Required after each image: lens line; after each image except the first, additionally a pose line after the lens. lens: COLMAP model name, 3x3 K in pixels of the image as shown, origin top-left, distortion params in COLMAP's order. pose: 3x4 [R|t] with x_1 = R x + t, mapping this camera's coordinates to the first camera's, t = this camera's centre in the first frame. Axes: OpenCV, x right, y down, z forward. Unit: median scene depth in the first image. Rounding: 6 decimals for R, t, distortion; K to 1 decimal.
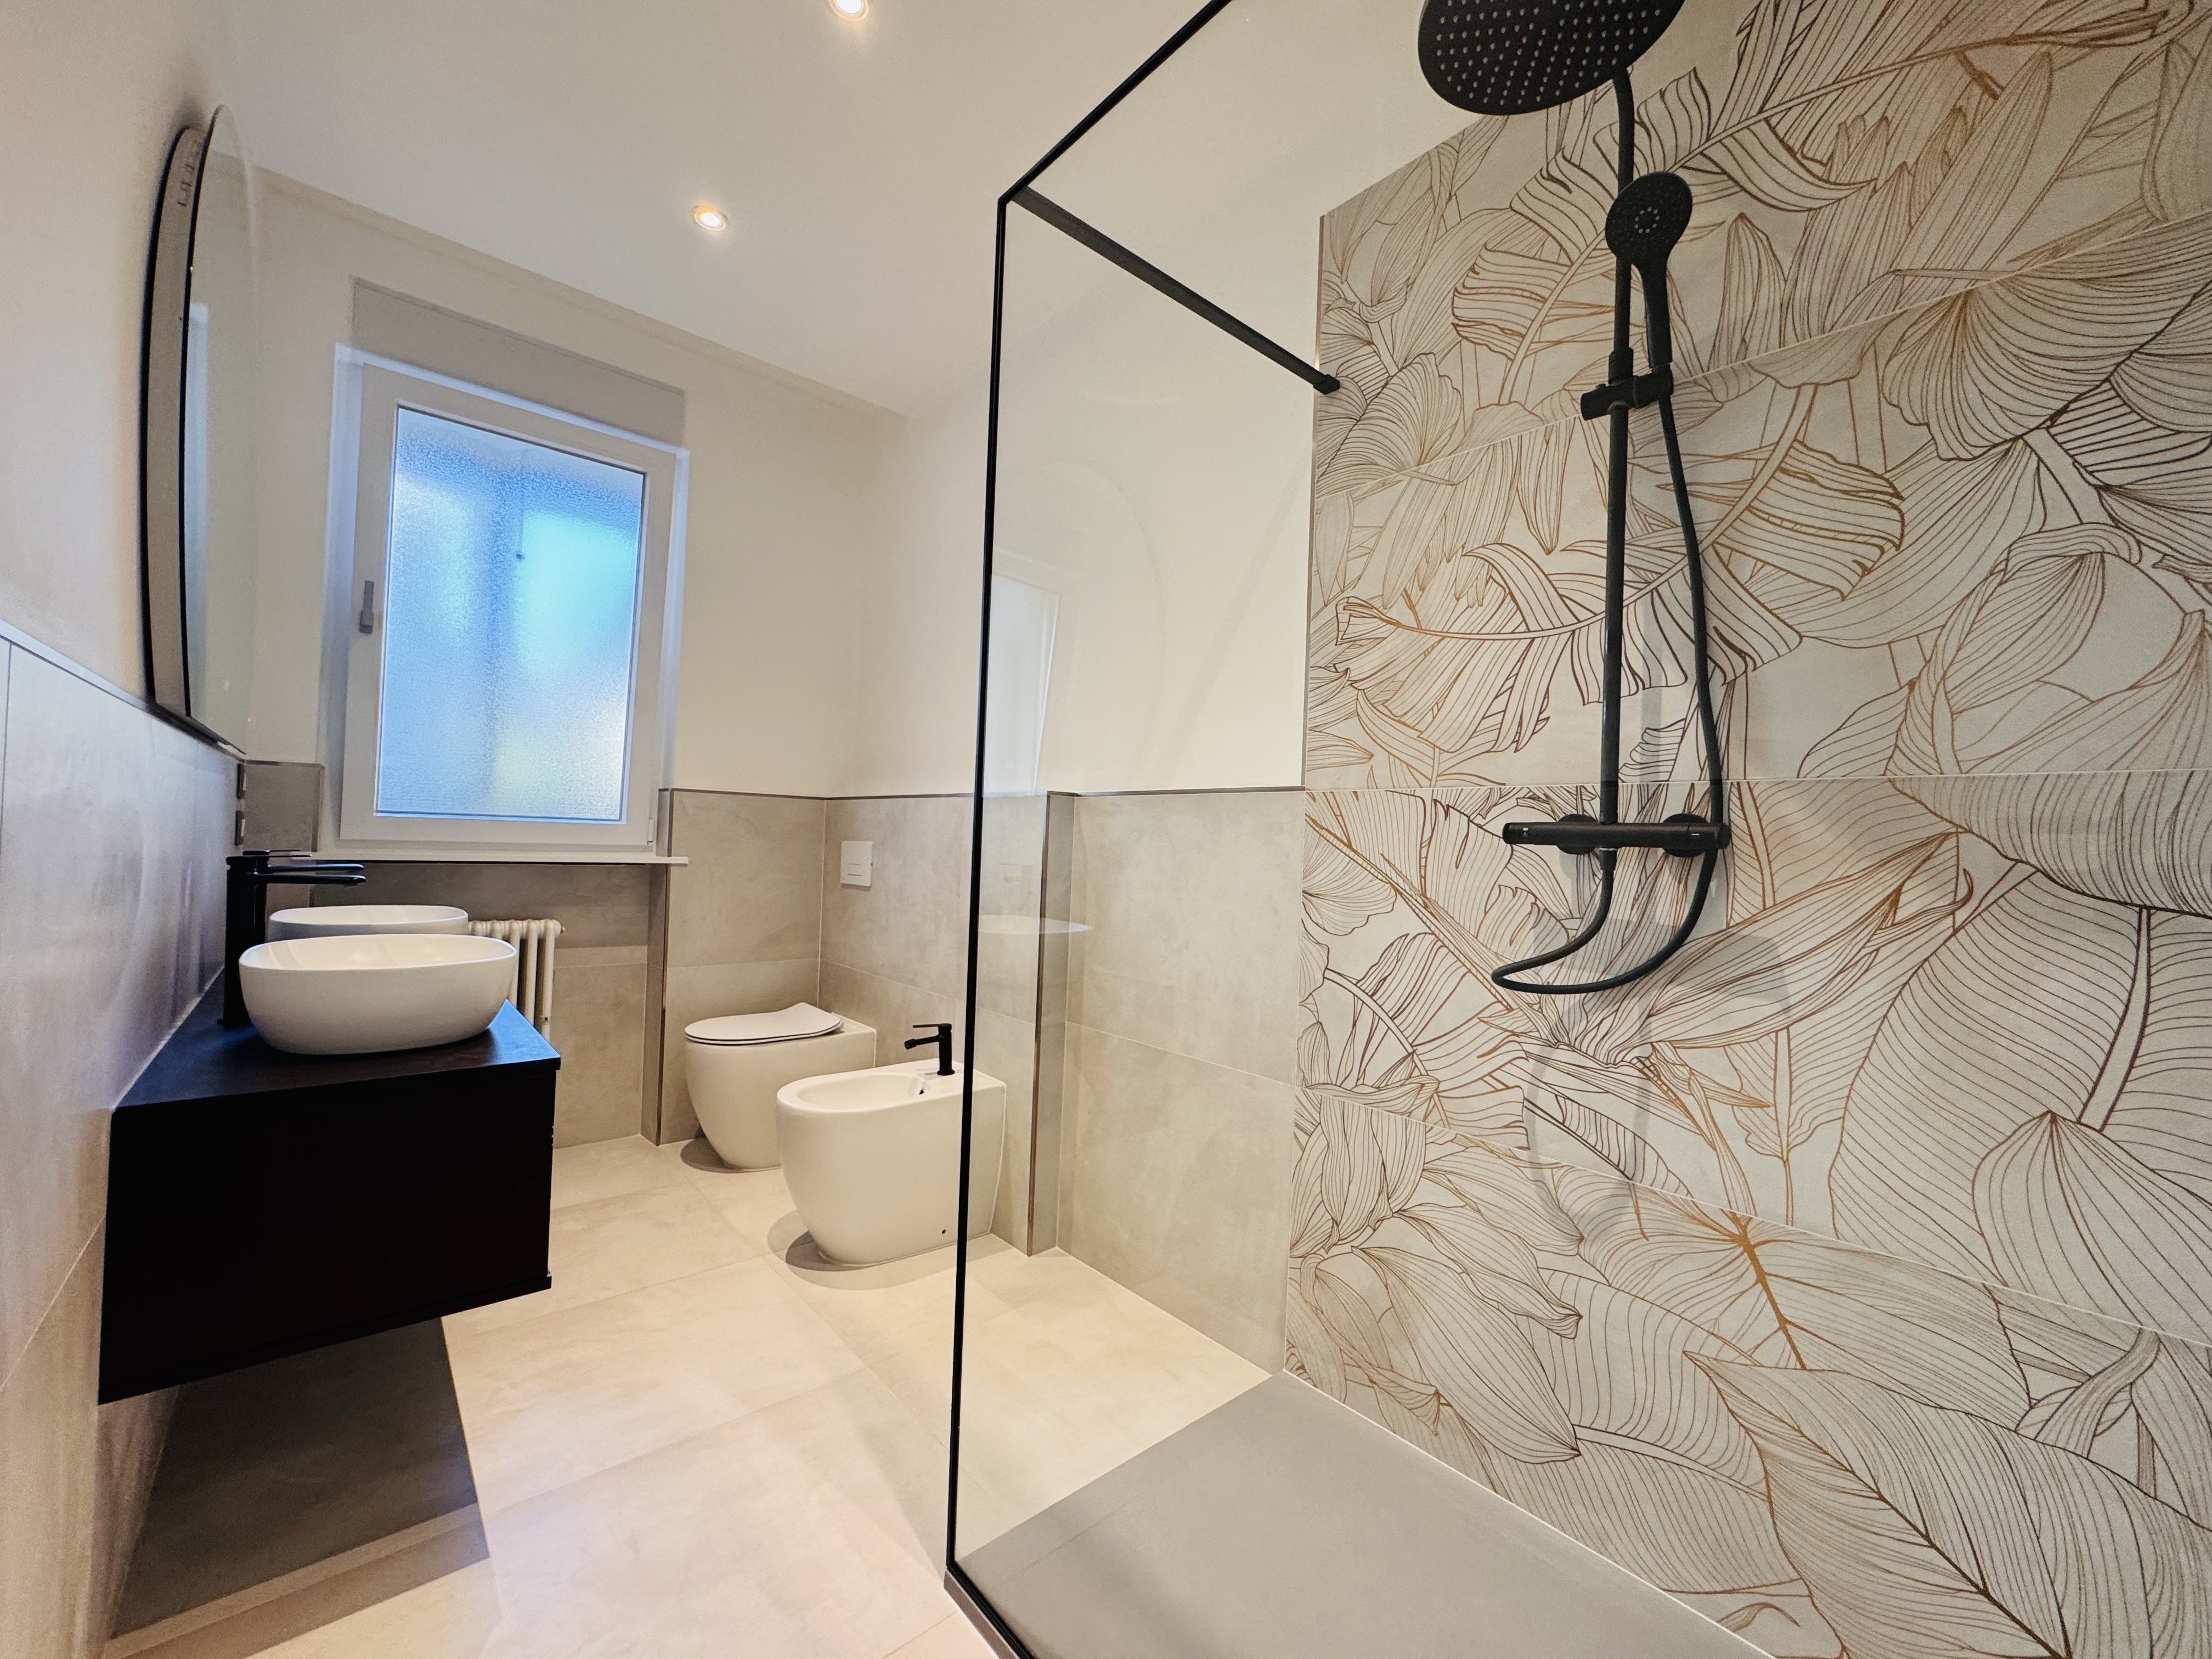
lens RADIAL K [[882.2, 0, 1106.0], [0, 882.2, 829.5], [0, 0, 1]] dist [-0.001401, 0.000081]
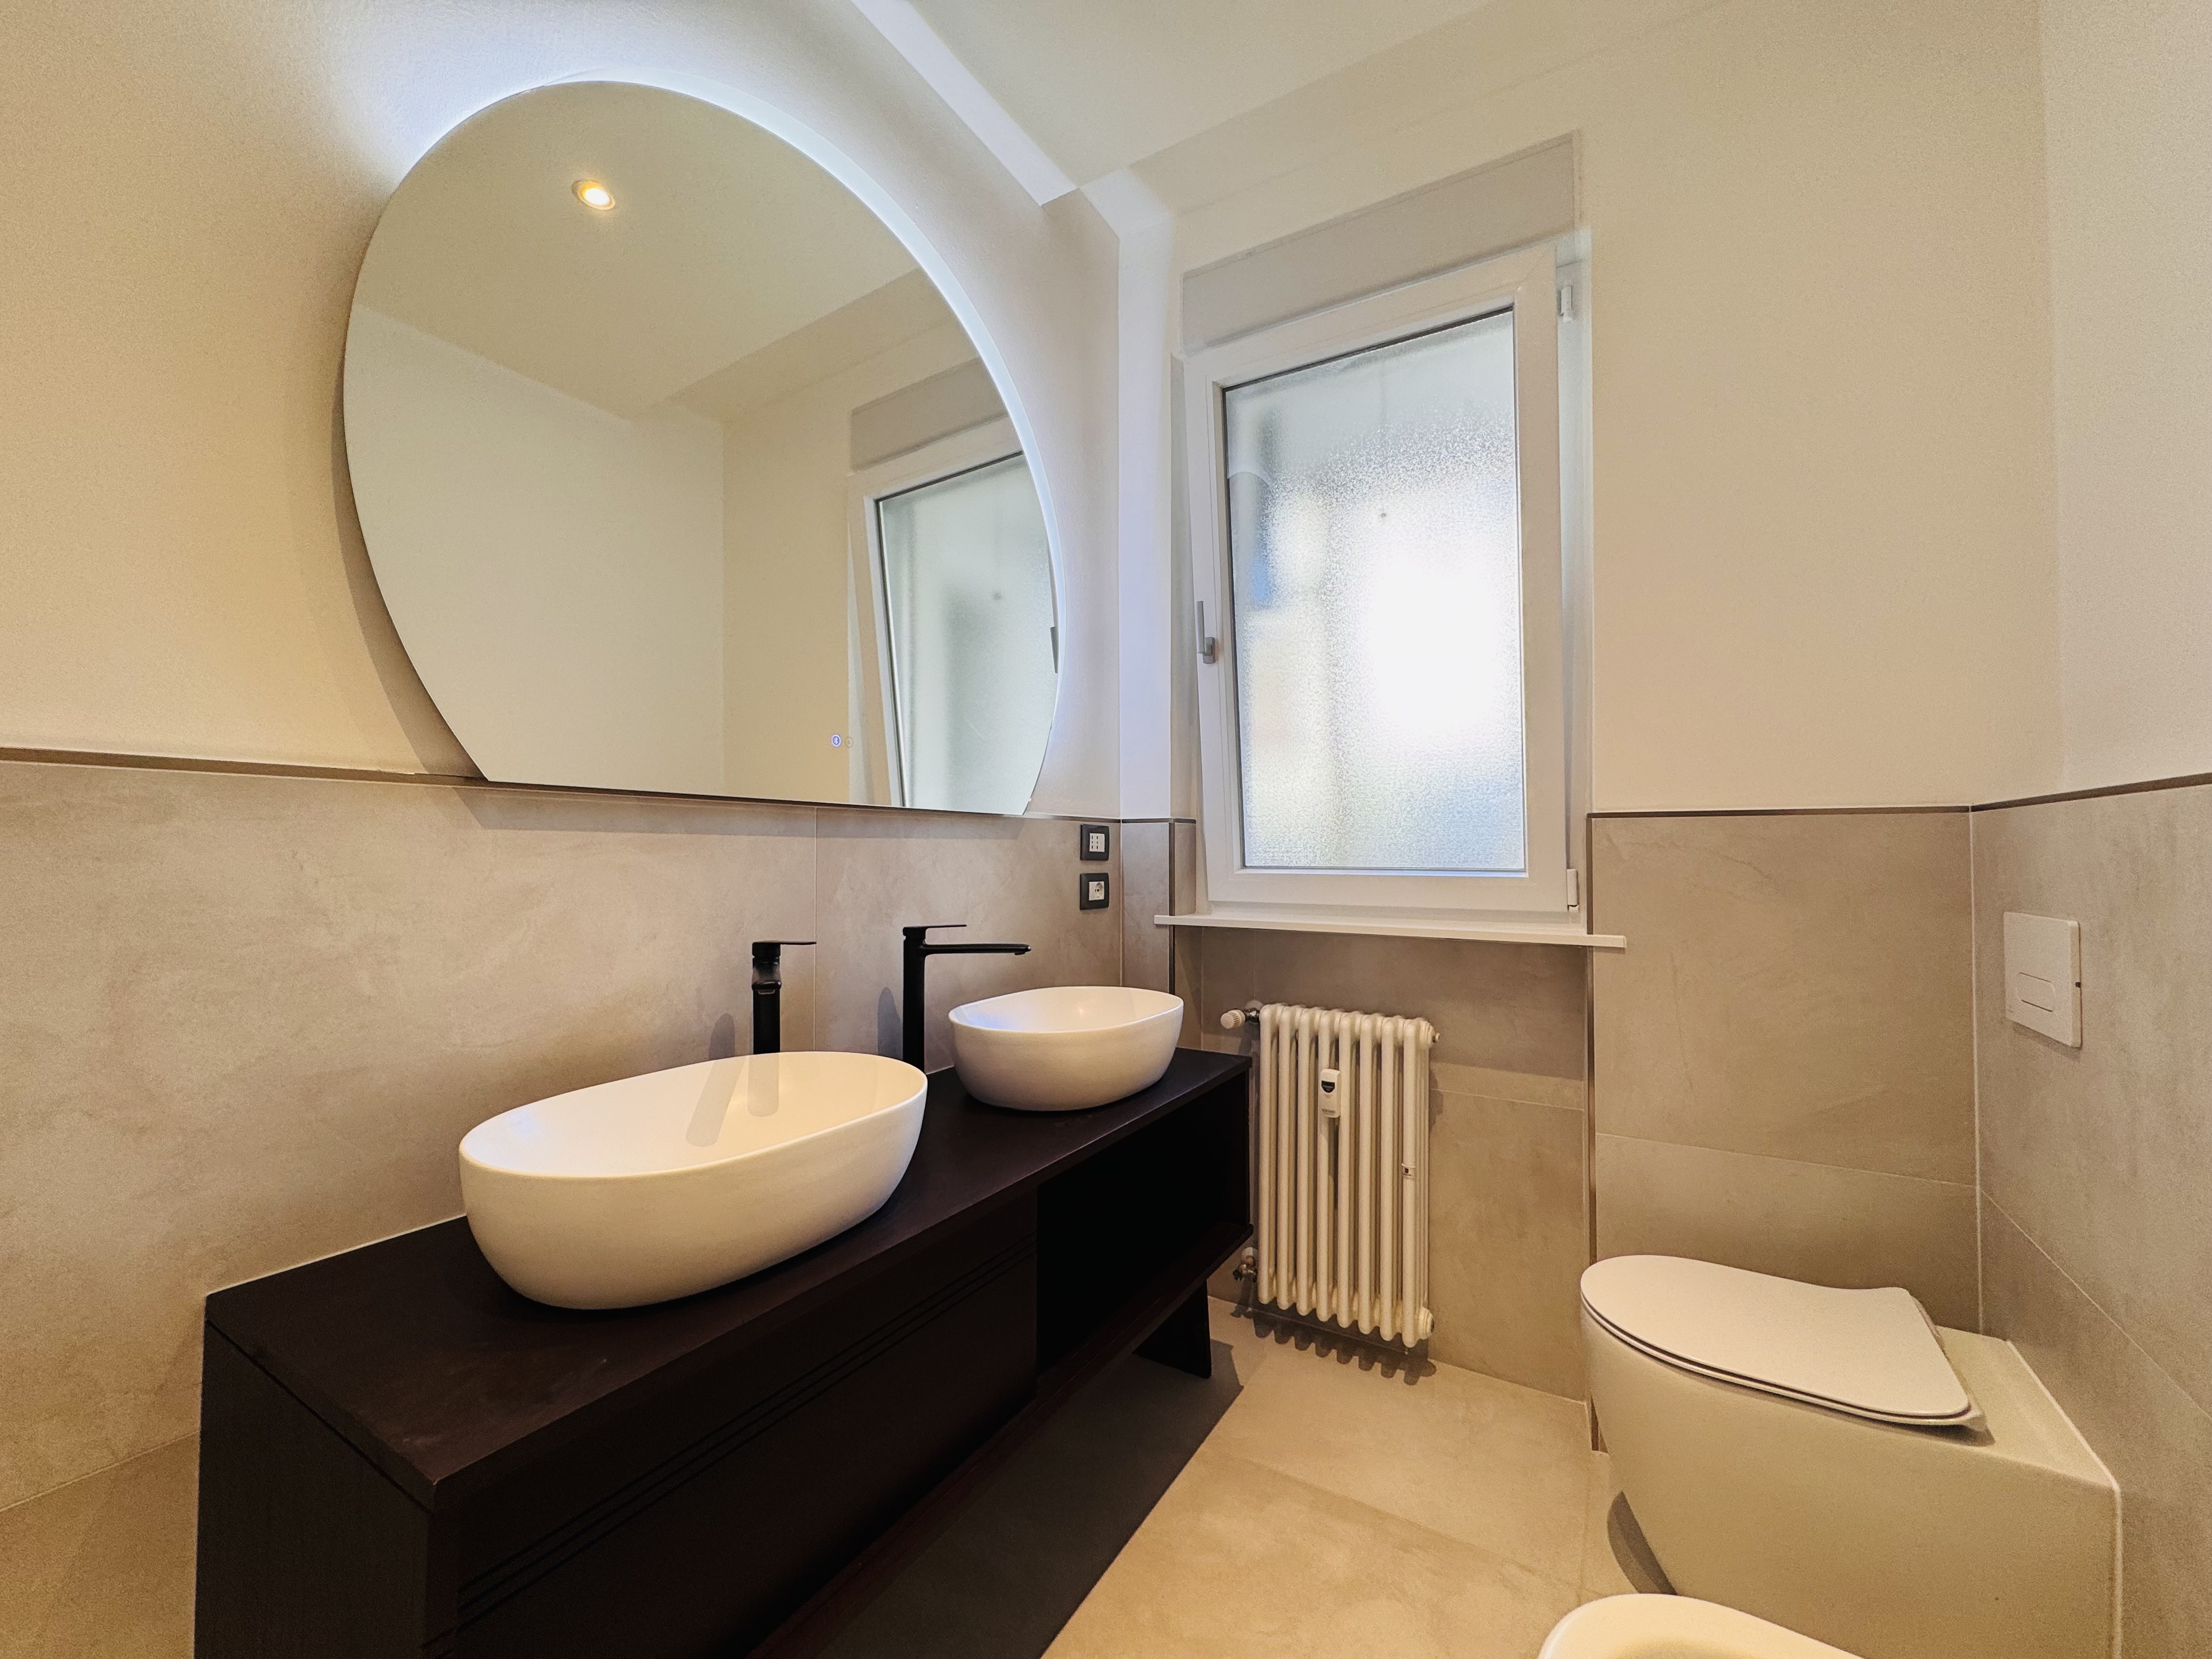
lens RADIAL K [[882.2, 0, 1106.0], [0, 882.2, 829.5], [0, 0, 1]] dist [-0.001401, 0.000081]
pose [[0.307960, -0.058978, -0.949570, -0.046763], [0.017575, 0.998259, -0.056302, -0.009755], [0.951237, 0.000650, 0.308460, 0.524305]]
